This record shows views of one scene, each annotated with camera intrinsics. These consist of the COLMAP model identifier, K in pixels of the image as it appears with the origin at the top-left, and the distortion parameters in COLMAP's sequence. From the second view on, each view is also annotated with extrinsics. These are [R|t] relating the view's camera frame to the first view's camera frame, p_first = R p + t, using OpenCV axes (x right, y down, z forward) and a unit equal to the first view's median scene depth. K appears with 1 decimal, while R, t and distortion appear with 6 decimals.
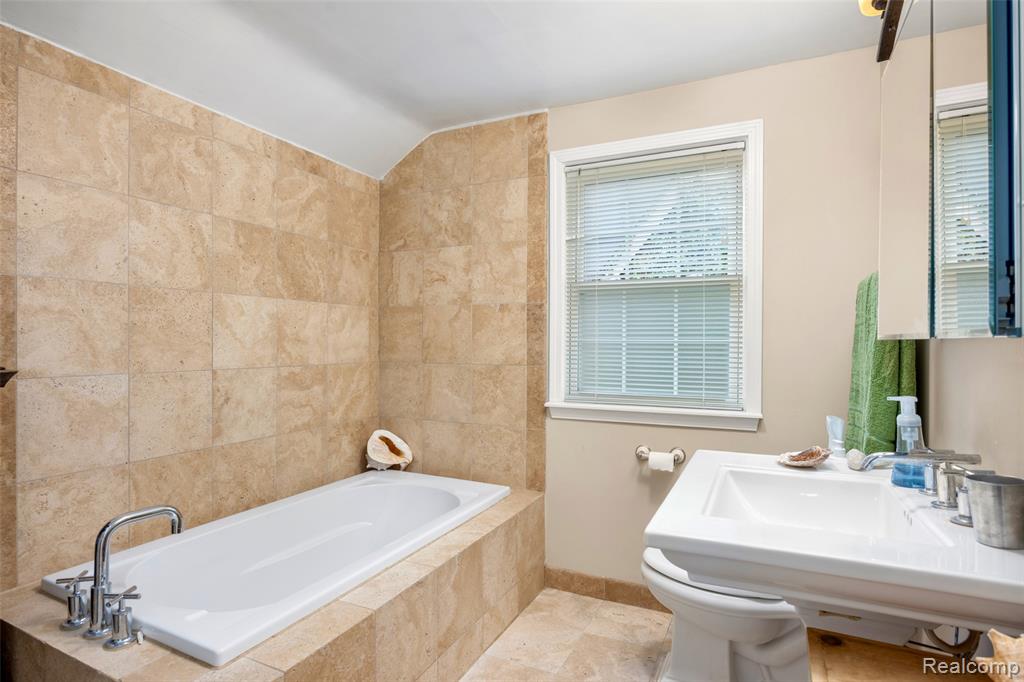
lens RADIAL K [[533.4, 0, 512.0], [0, 533.4, 341.0], [0, 0, 1]] dist [0.000230, -0.000006]
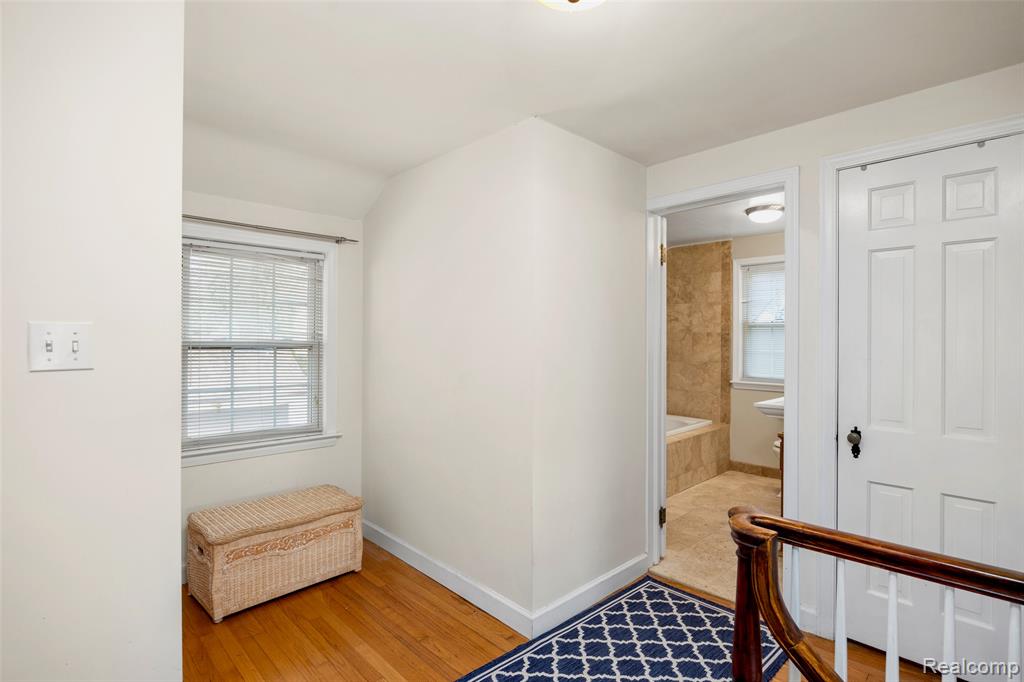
lens RADIAL K [[503.5, 0, 512.0], [0, 503.5, 341.0], [0, 0, 1]] dist [-0.015385, 0.000104]
pose [[0.936147, 0.001308, -0.351607, -0.045371], [0.000442, 0.999988, 0.004897, -0.047292], [0.351609, -0.004739, 0.936135, -1.093382]]
